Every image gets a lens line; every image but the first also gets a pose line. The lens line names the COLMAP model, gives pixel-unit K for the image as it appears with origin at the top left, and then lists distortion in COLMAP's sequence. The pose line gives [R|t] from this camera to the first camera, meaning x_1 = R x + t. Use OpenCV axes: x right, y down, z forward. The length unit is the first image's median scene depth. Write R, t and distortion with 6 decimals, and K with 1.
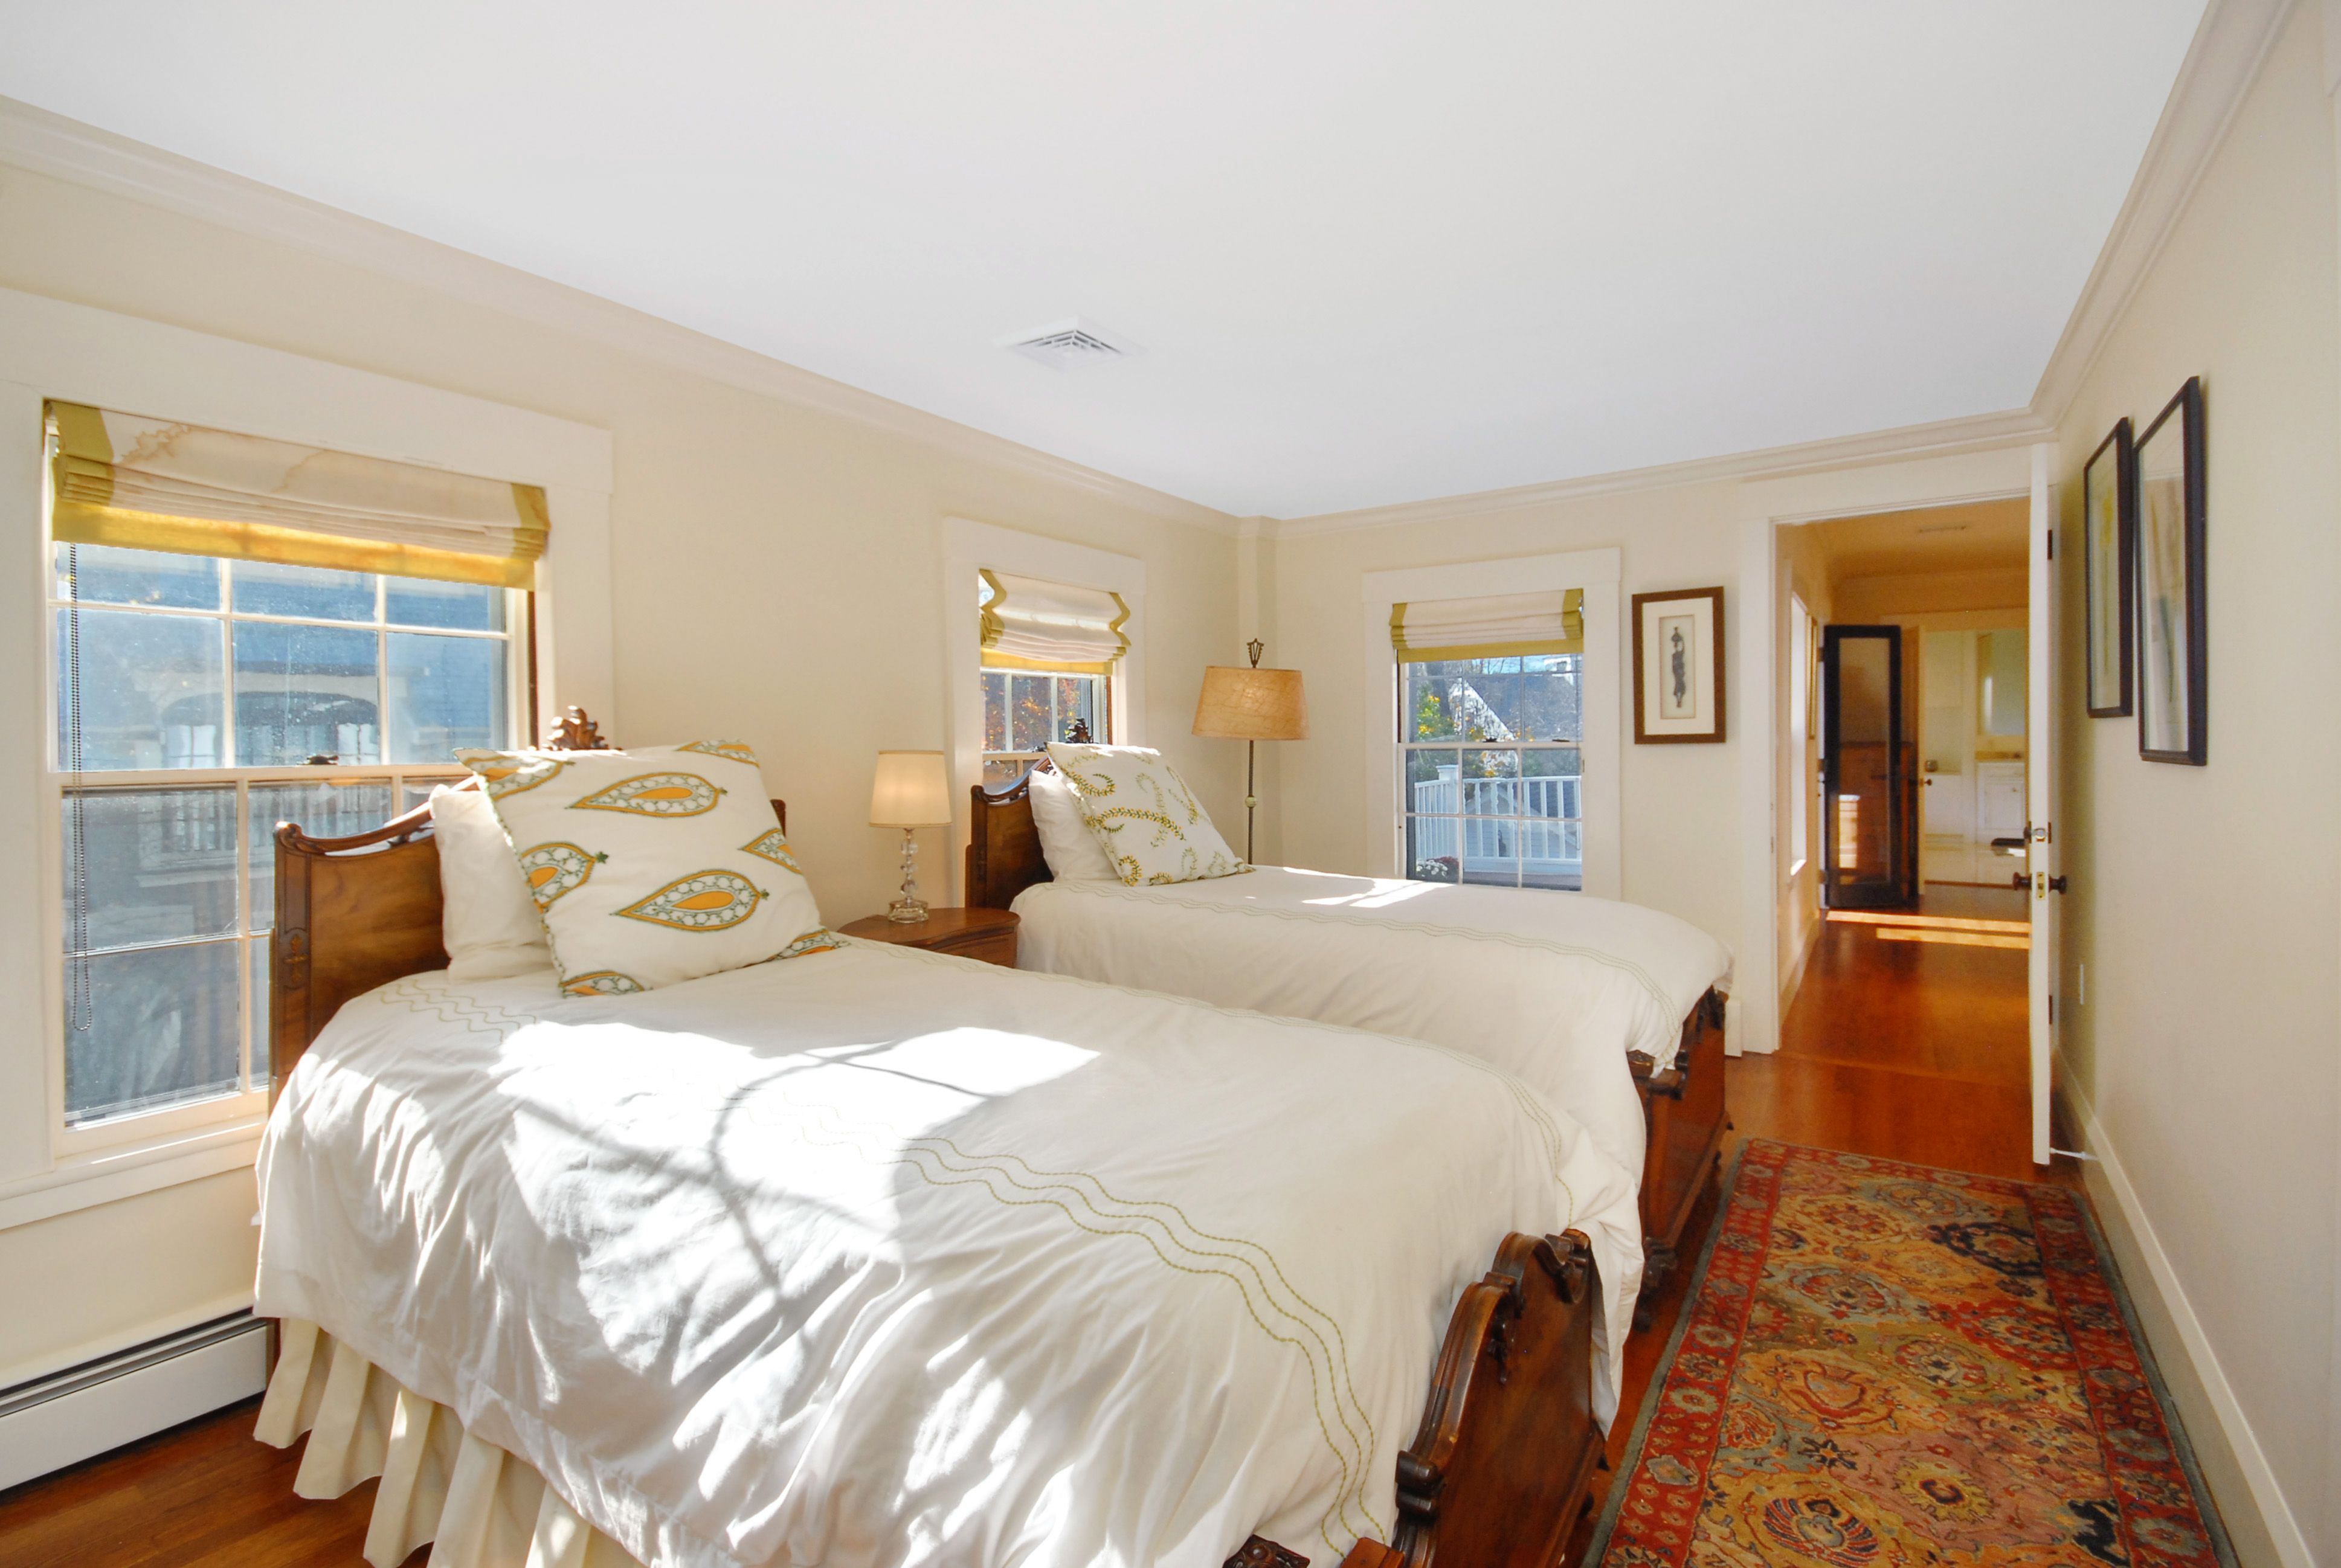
lens RADIAL K [[1066.9, 0, 1125.6], [0, 1066.9, 775.7], [0, 0, 1]] dist [0.035503, -0.013421]
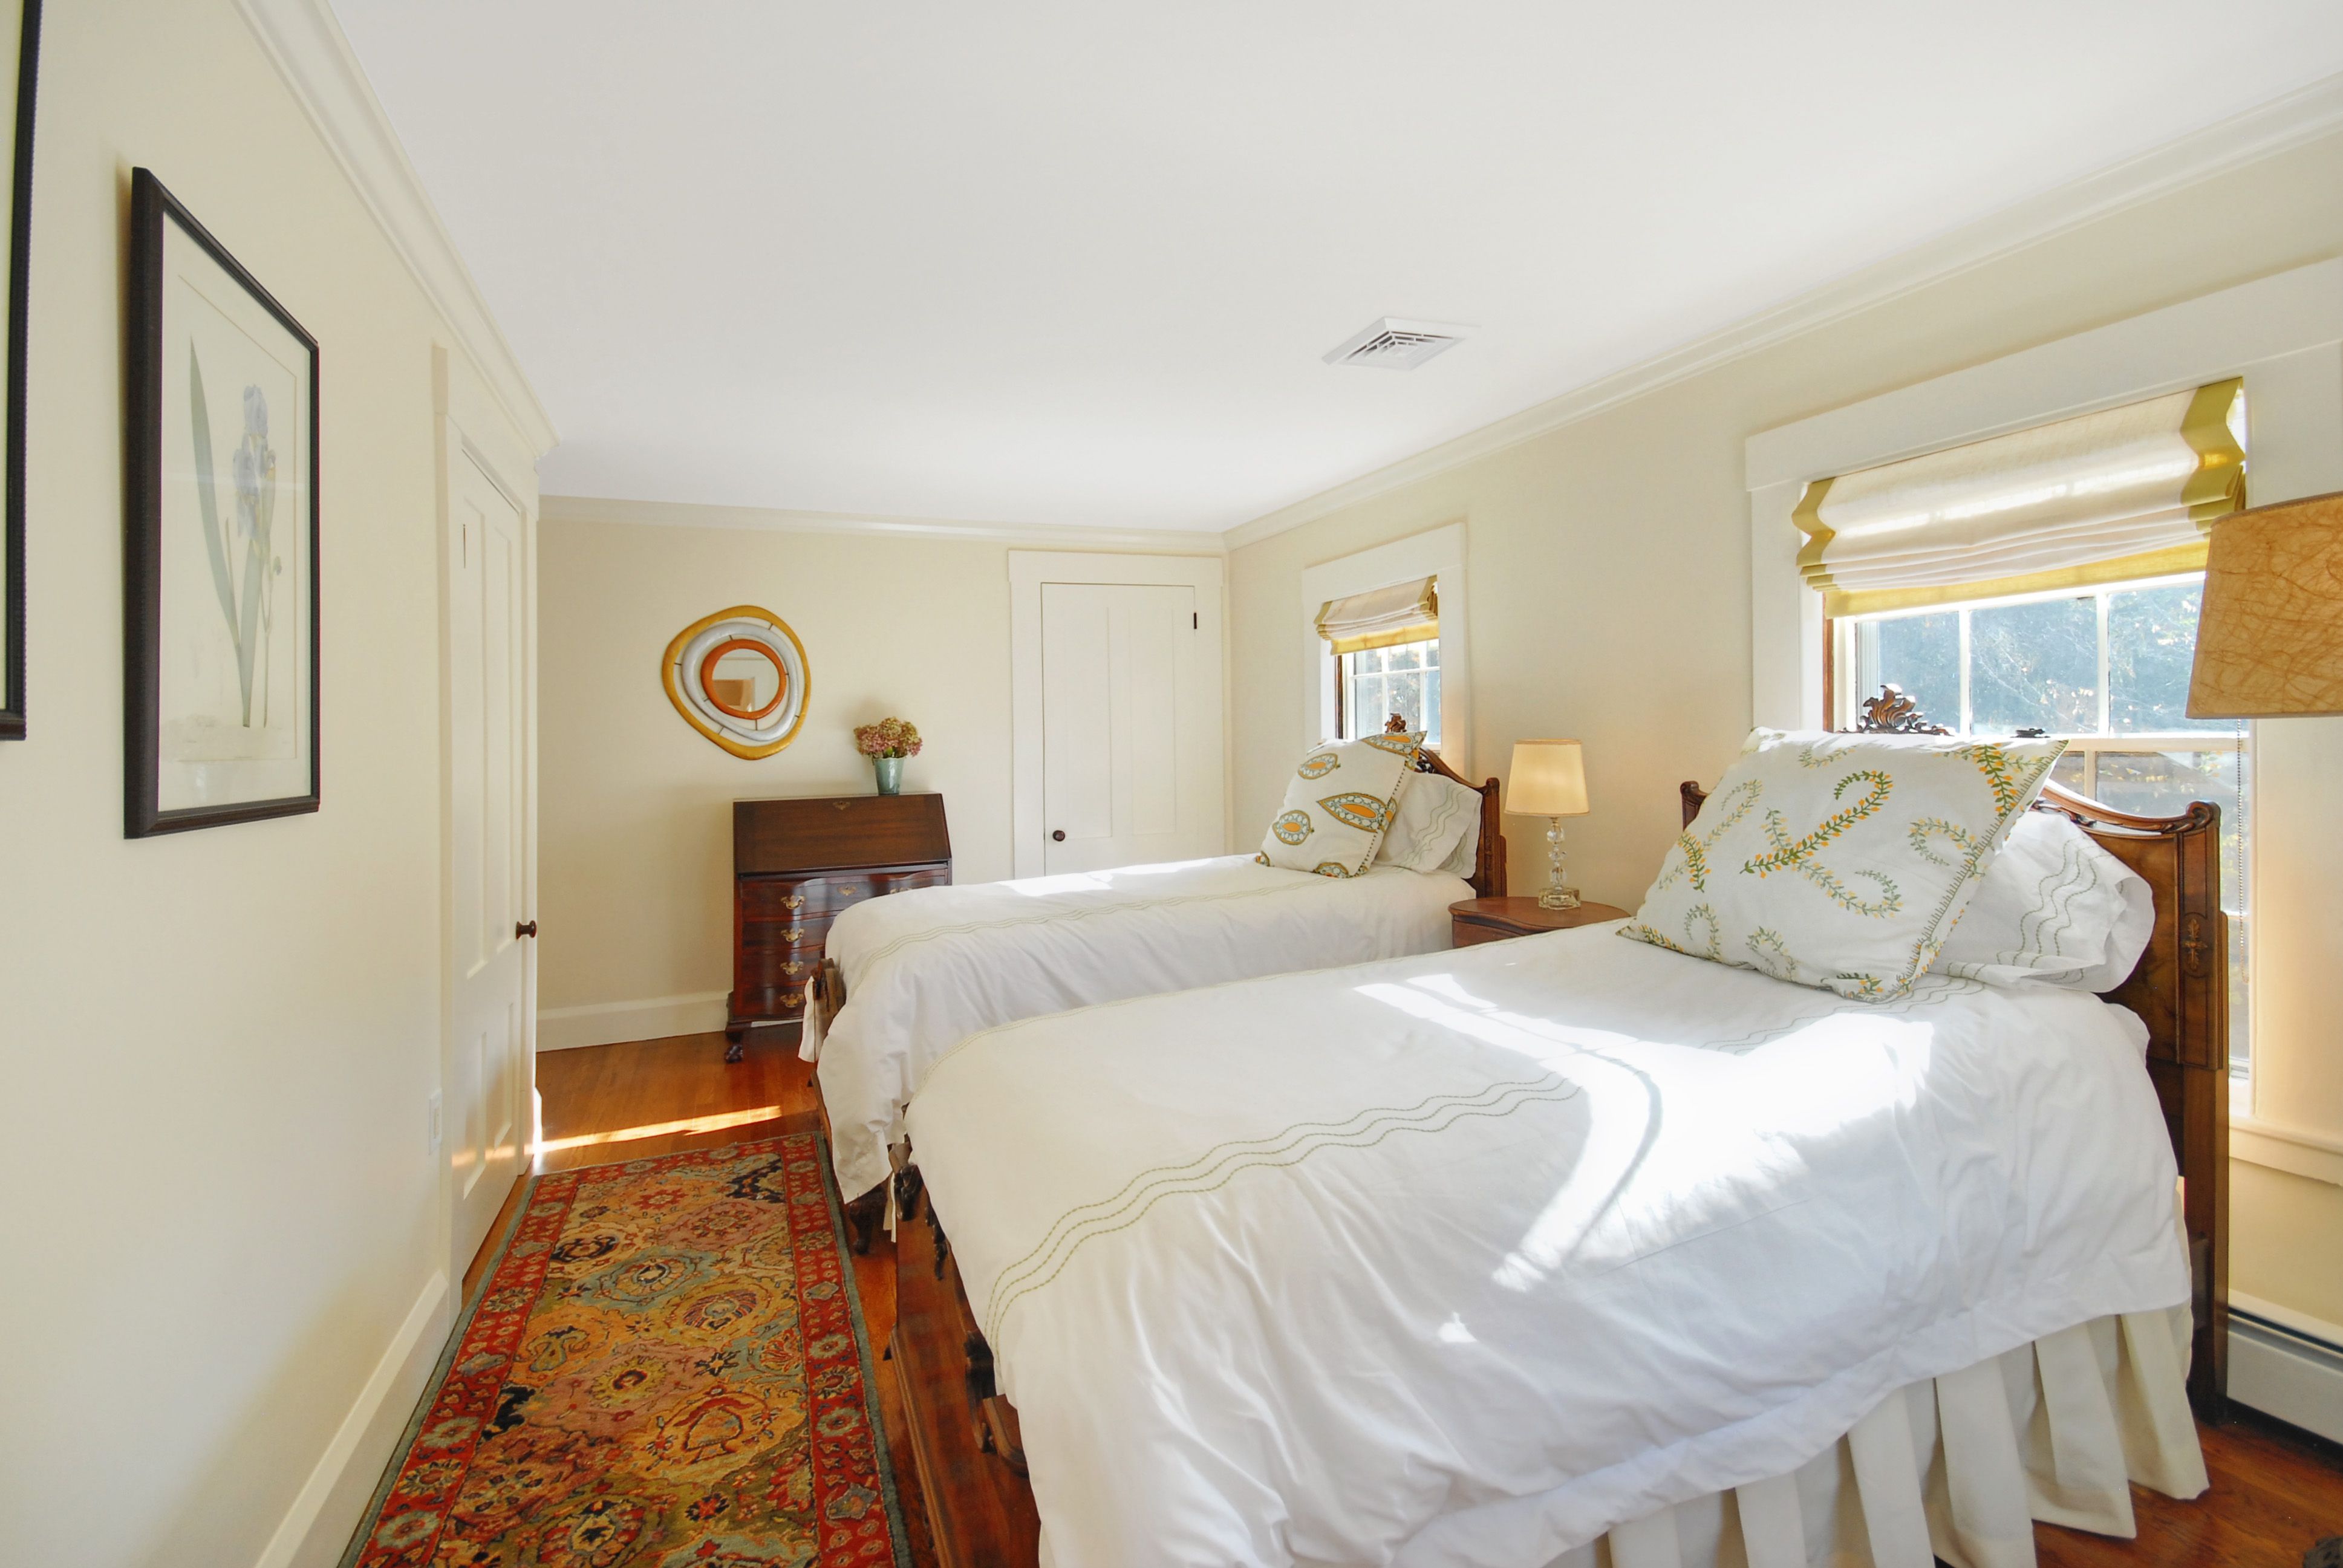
lens RADIAL K [[1067.9, 0, 1126.6], [0, 1067.9, 775.7], [0, 0, 1]] dist [0.035503, -0.013421]
pose [[-0.571203, 0.031078, -0.820220, 1.204132], [-0.010328, 0.998932, 0.045041, -0.041021], [0.820744, 0.034199, -0.570272, 1.816959]]
